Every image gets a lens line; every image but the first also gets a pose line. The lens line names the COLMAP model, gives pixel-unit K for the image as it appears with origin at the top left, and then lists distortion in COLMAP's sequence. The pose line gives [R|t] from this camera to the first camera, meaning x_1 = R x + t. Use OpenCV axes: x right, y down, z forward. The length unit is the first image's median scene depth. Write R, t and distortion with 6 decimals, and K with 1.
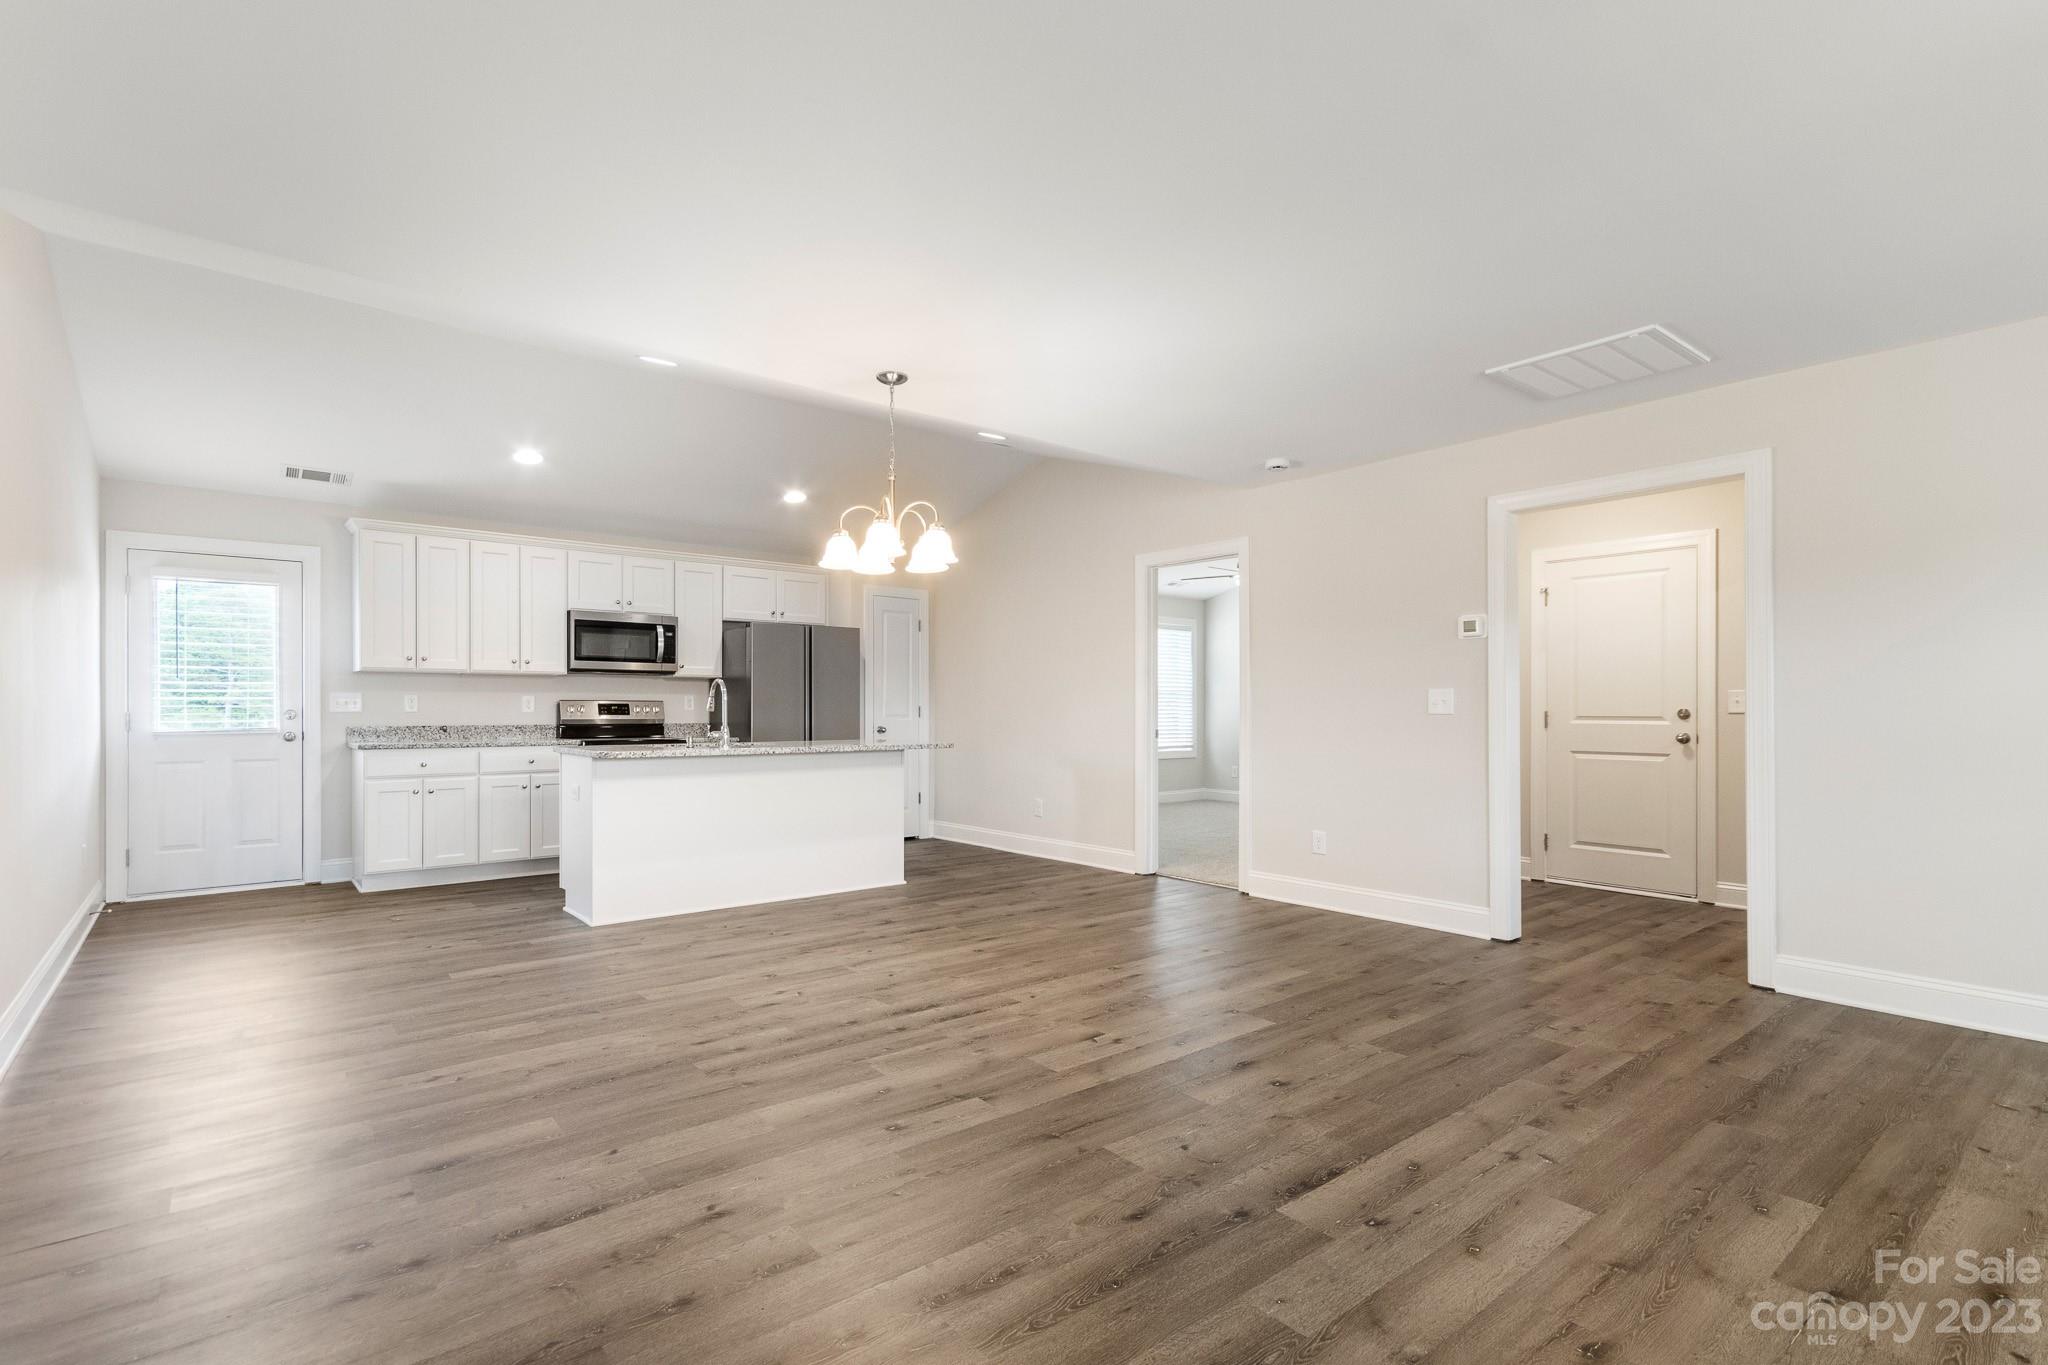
lens RADIAL K [[955.1, 0, 1013.8], [0, 955.1, 706.7], [0, 0, 1]] dist [0.011598, -0.001754]
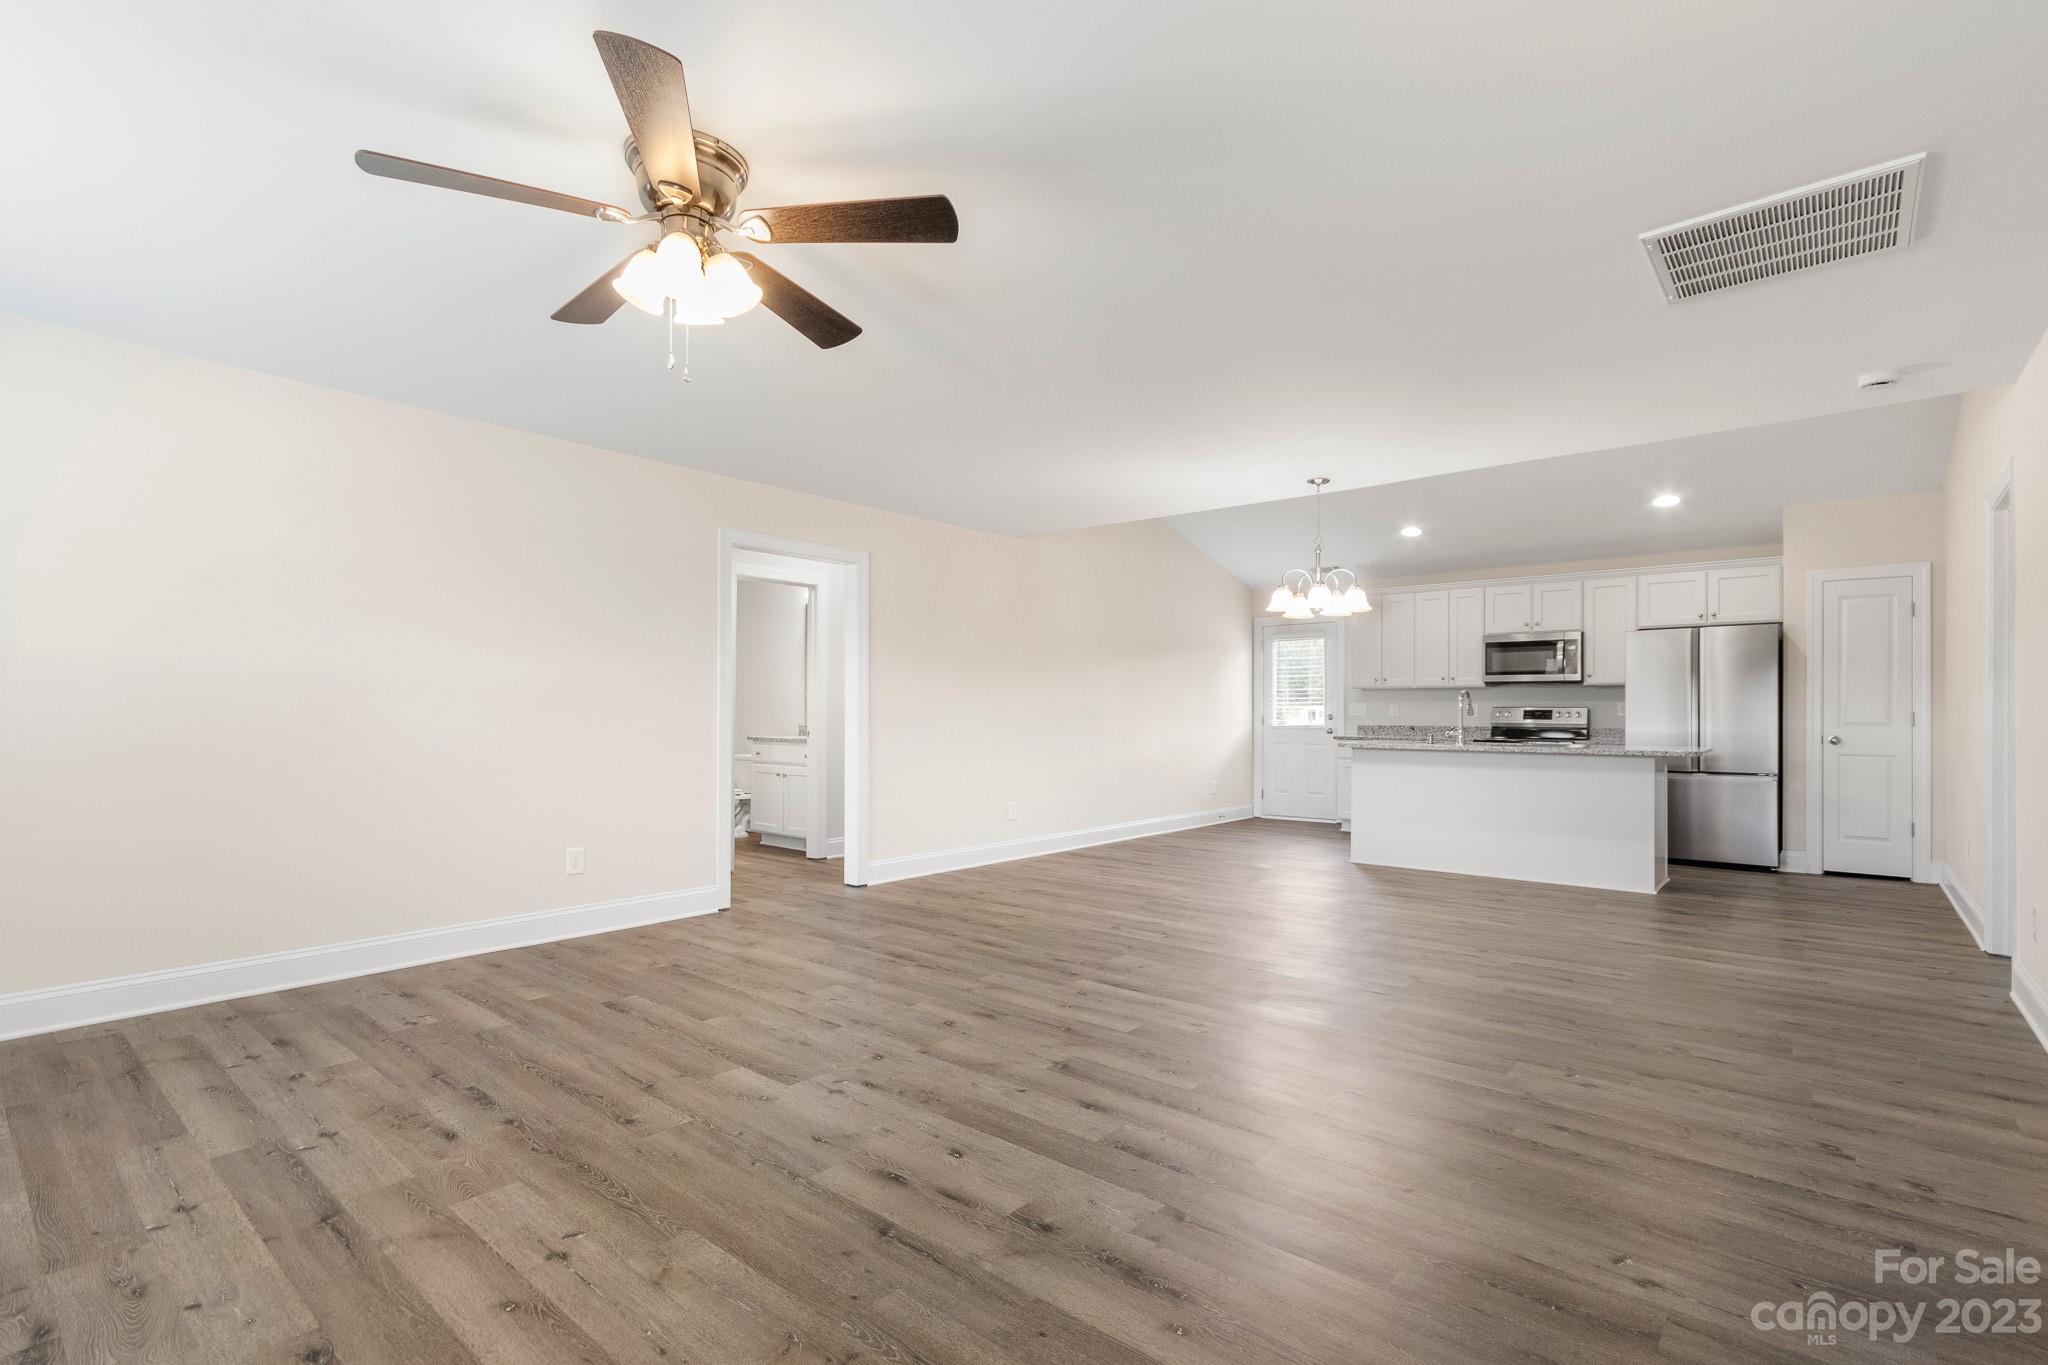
lens RADIAL K [[955.1, 0, 1013.8], [0, 955.1, 706.7], [0, 0, 1]] dist [0.011598, -0.001754]
pose [[0.178602, -0.005870, -0.983904, 0.742237], [-0.001328, 0.999980, -0.006207, 0.001216], [0.983920, 0.002415, 0.178591, 0.187954]]
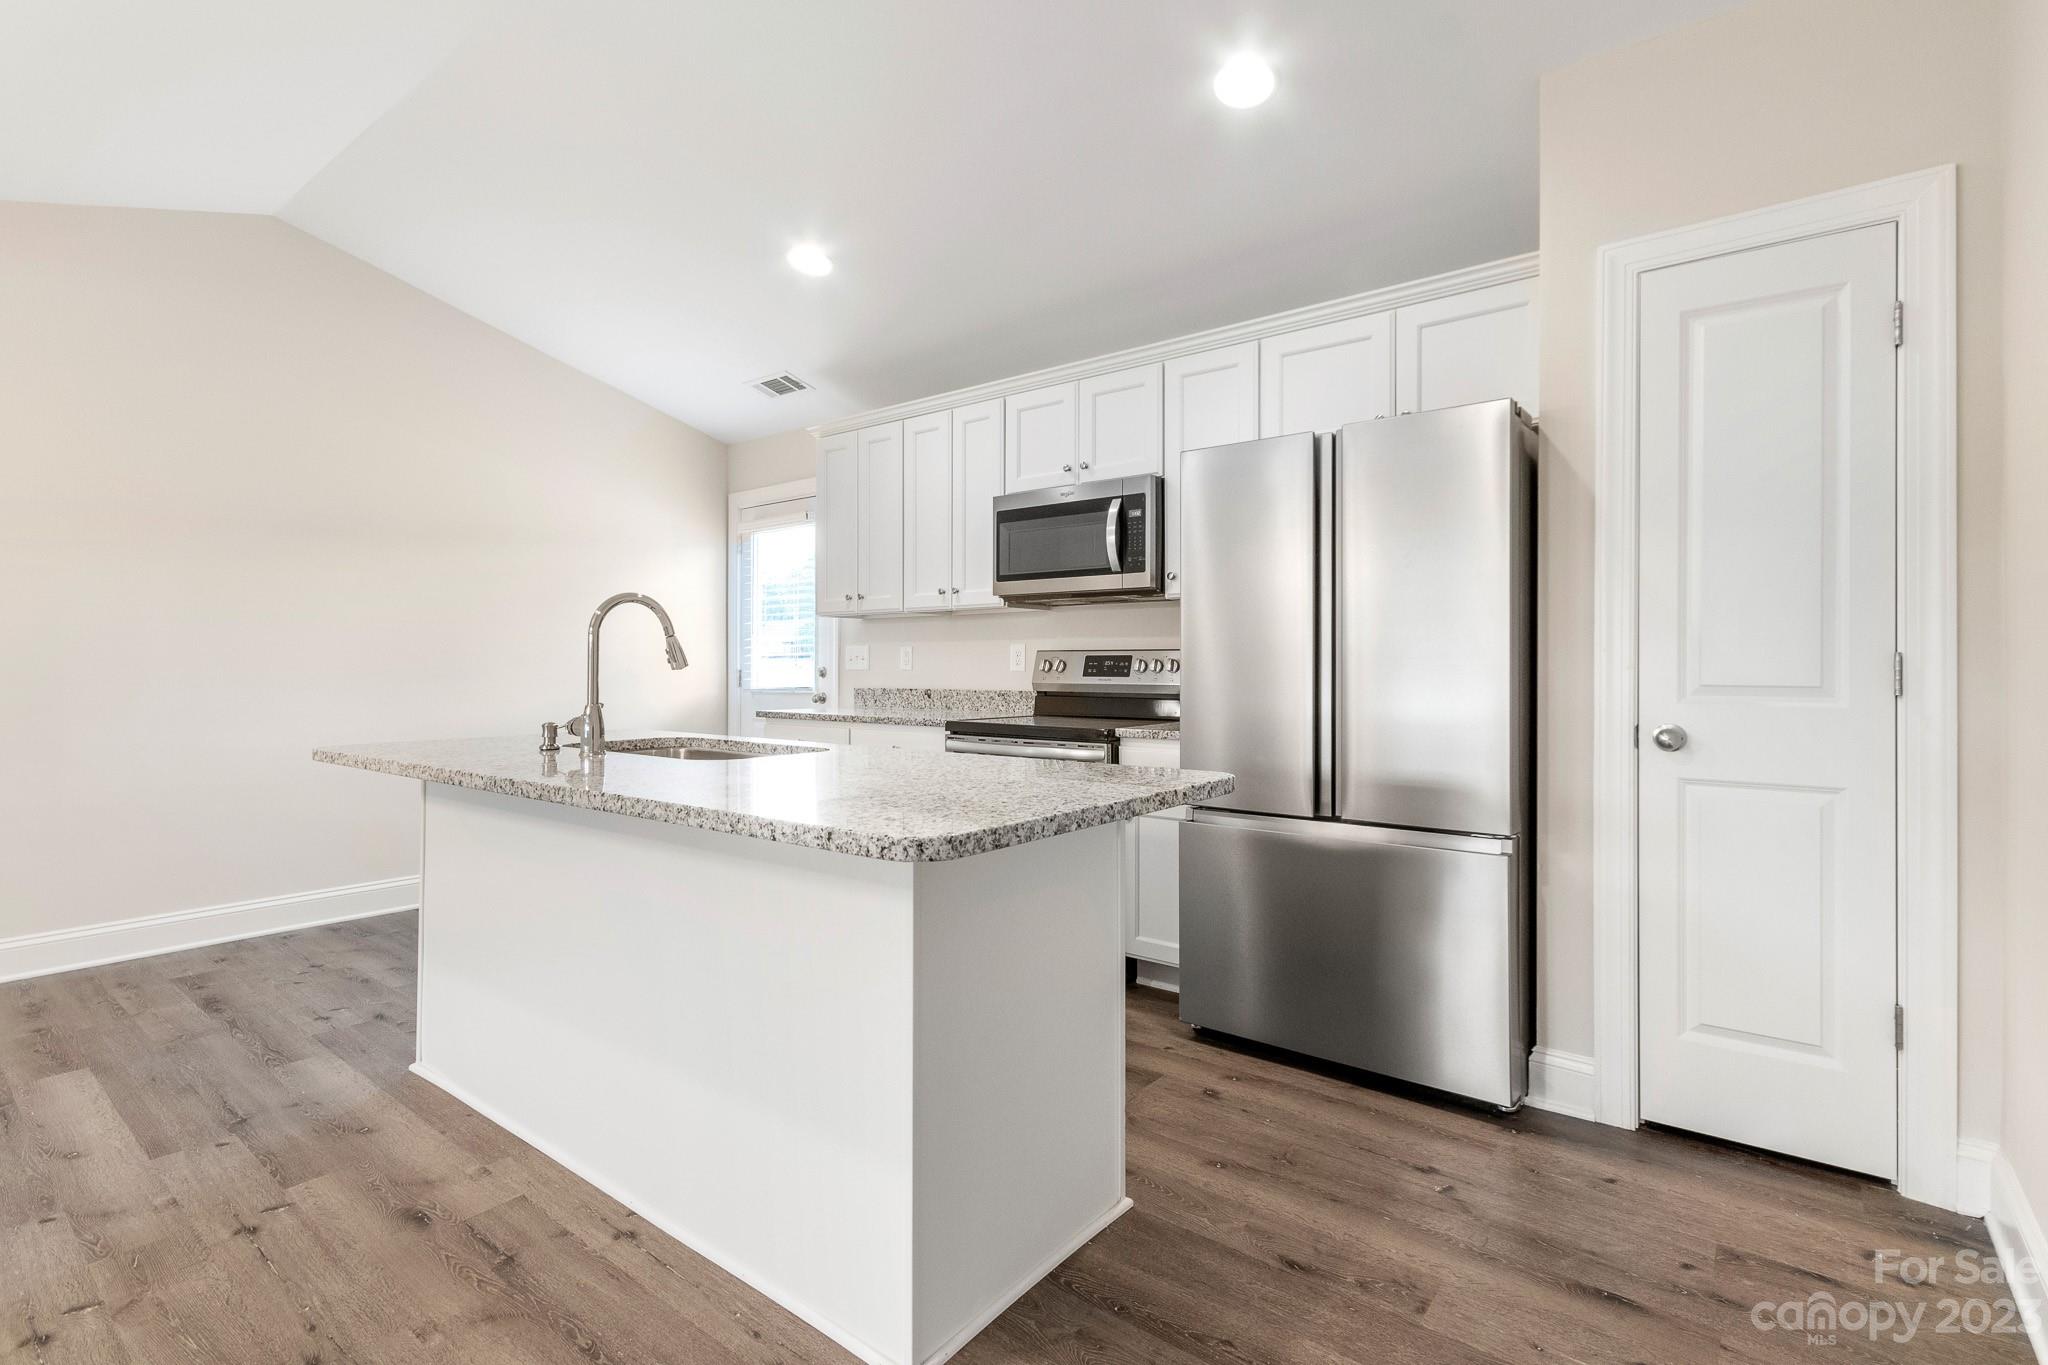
lens RADIAL K [[961.4, 0, 1018.6], [0, 961.4, 665.2], [0, 0, 1]] dist [0.009208, -0.000435]
pose [[0.212922, -0.002105, -0.977067, 0.131024], [0.002089, 0.999996, -0.001700, 0.003594], [0.977067, -0.001679, 0.212926, 0.992094]]
